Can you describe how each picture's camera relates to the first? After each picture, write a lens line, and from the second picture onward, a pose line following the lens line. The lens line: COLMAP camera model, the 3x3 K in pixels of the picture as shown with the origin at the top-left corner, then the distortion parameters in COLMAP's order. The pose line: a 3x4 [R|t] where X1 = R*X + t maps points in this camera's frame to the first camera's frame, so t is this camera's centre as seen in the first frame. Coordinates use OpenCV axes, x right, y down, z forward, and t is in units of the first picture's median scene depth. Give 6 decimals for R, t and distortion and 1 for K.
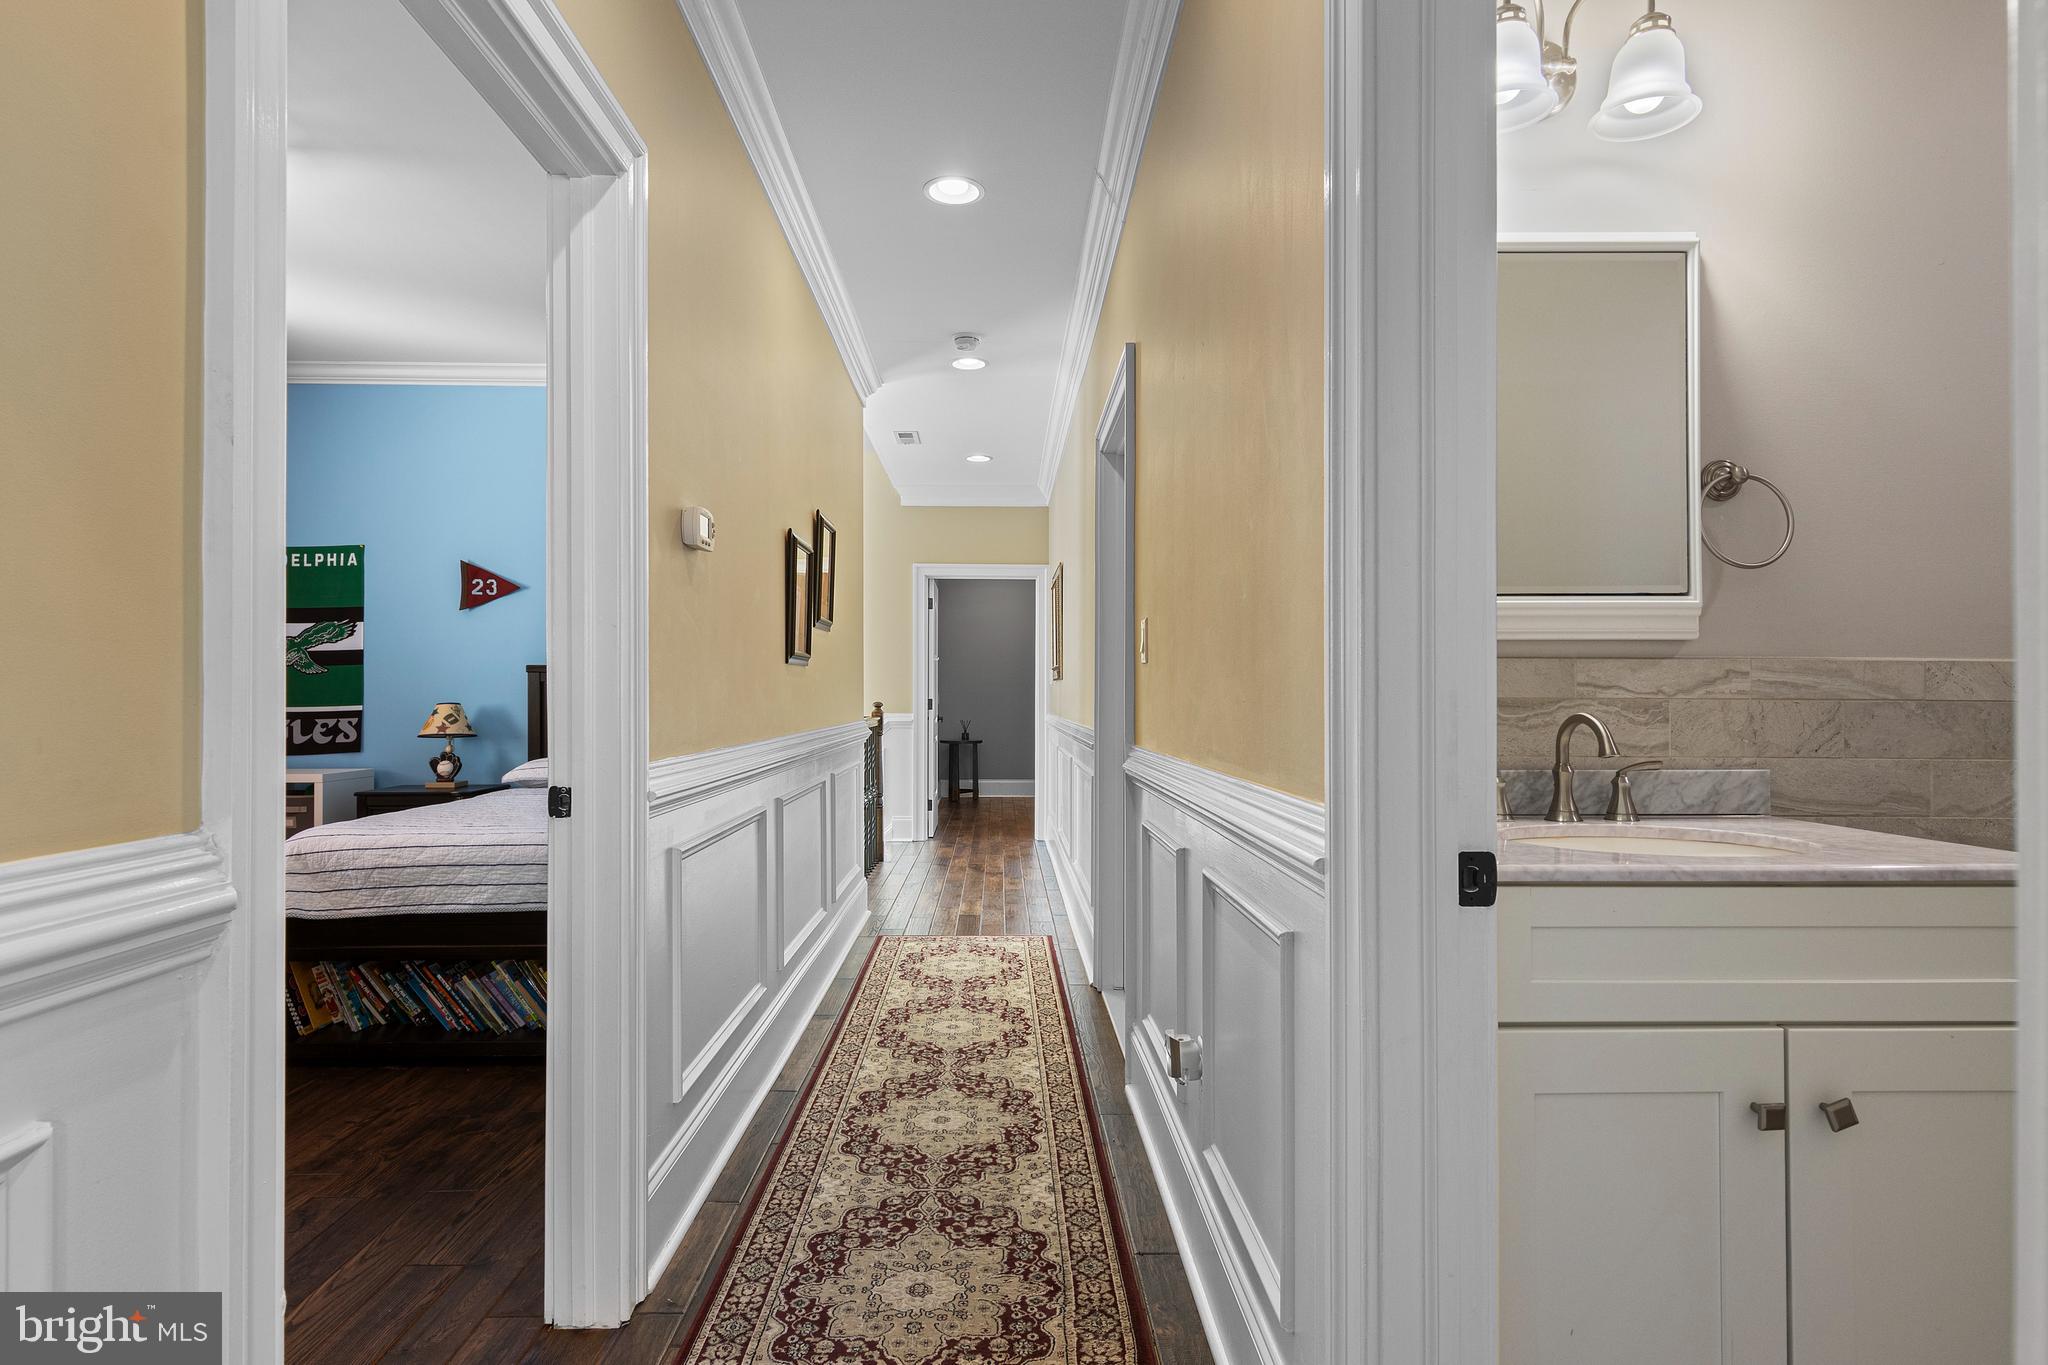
lens RADIAL K [[1046.7, 0, 1023.7], [0, 1046.7, 687.9], [0, 0, 1]] dist [0.008920, -0.002619]
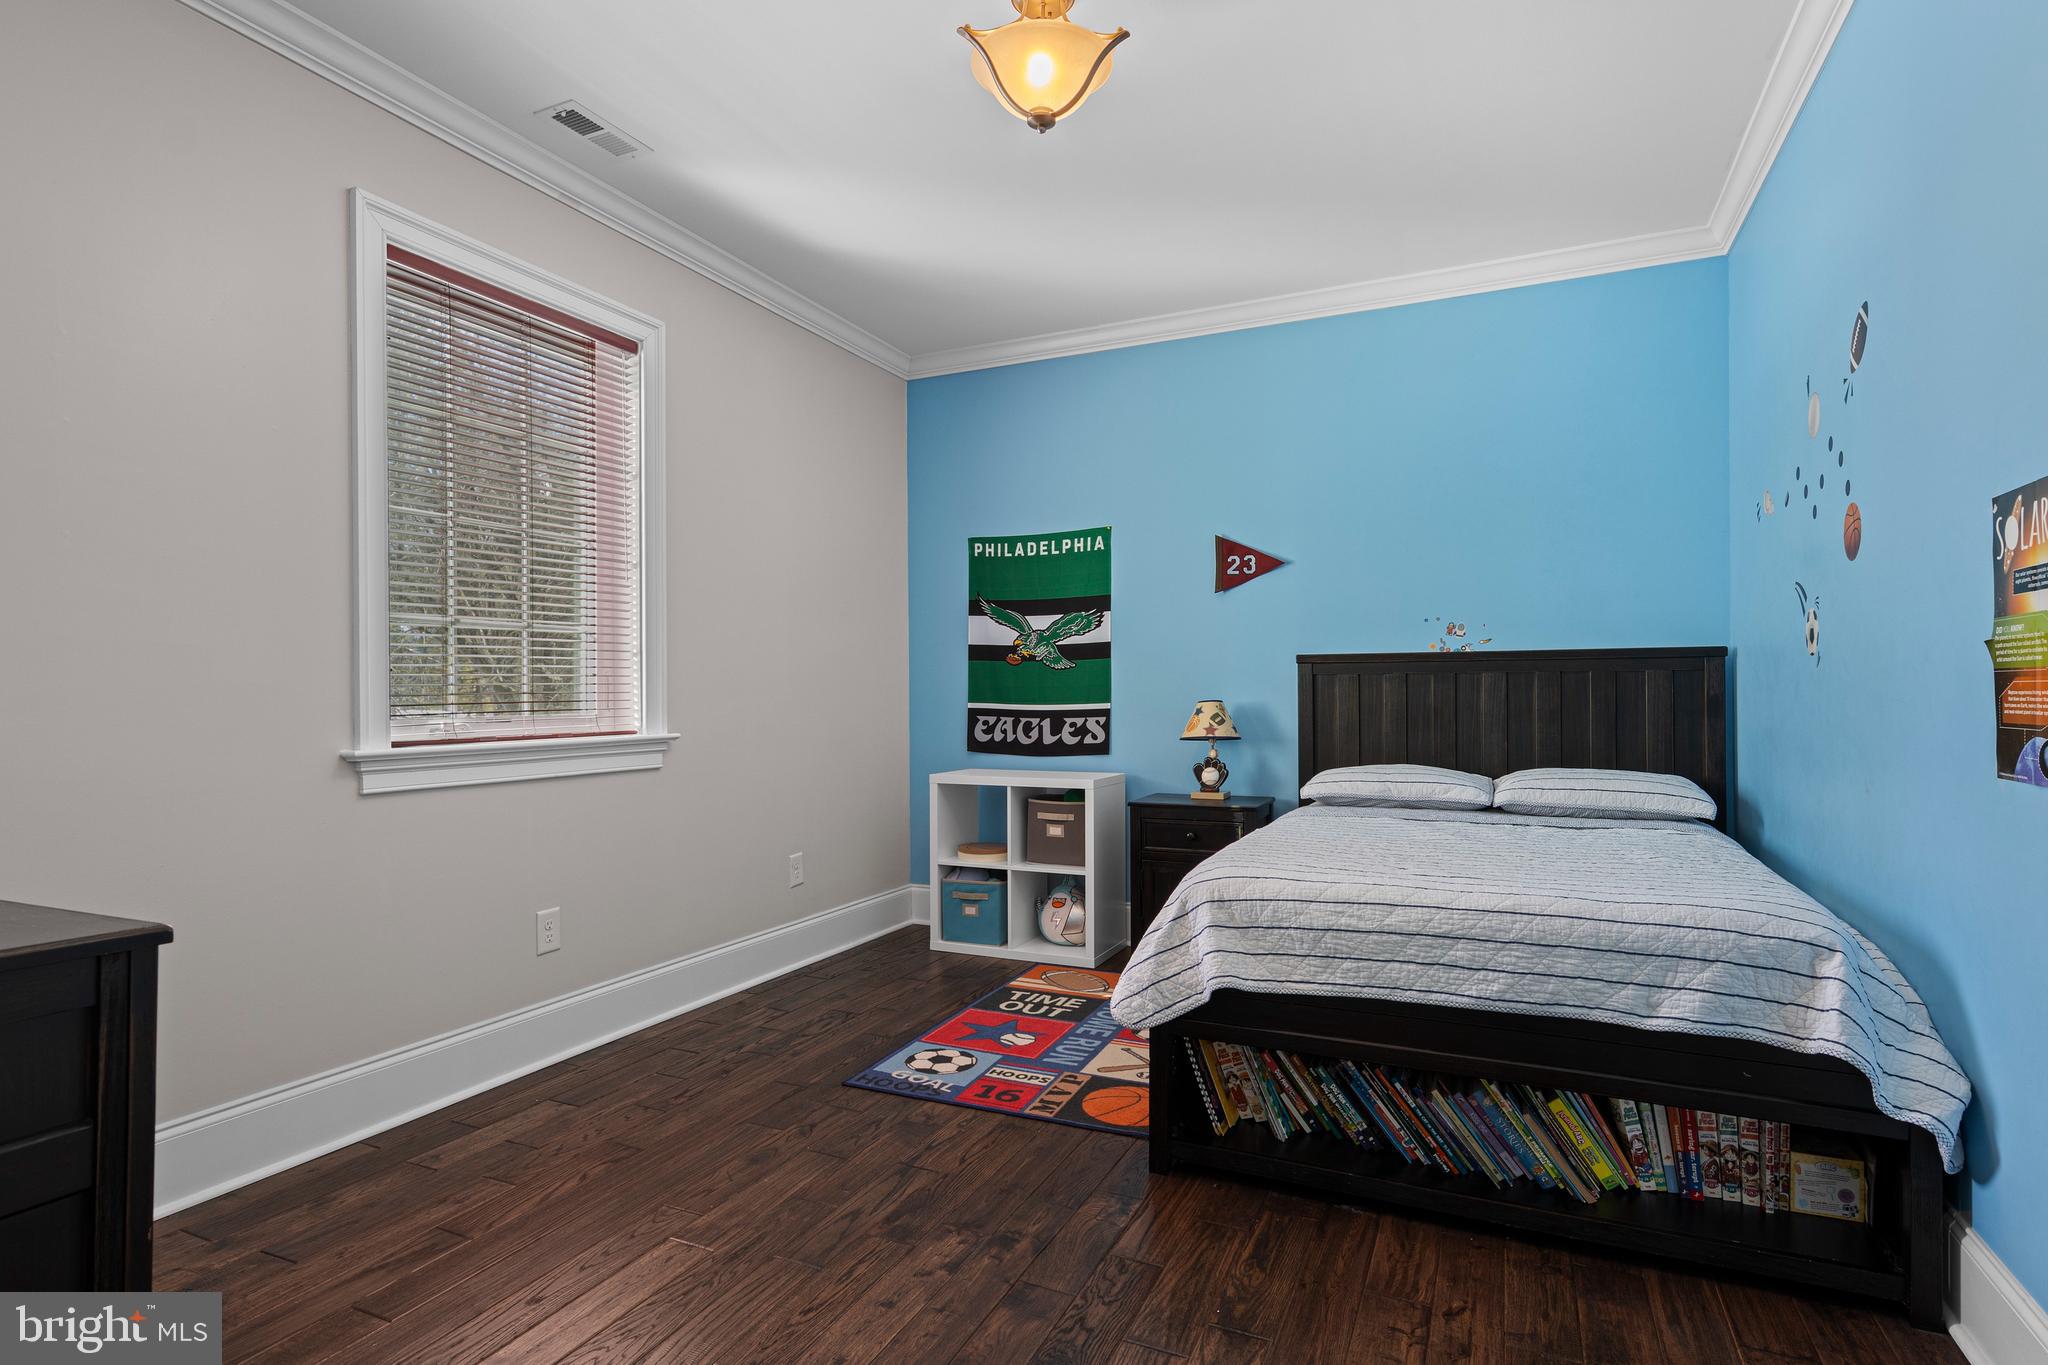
lens RADIAL K [[1046.7, 0, 1017.6], [0, 1046.7, 690.2], [0, 0, 1]] dist [0.008920, -0.002619]
pose [[0.890105, -0.005775, -0.455719, -0.457794], [0.008696, 0.999953, 0.004312, 0.001383], [0.455673, -0.007801, 0.890113, 0.249158]]
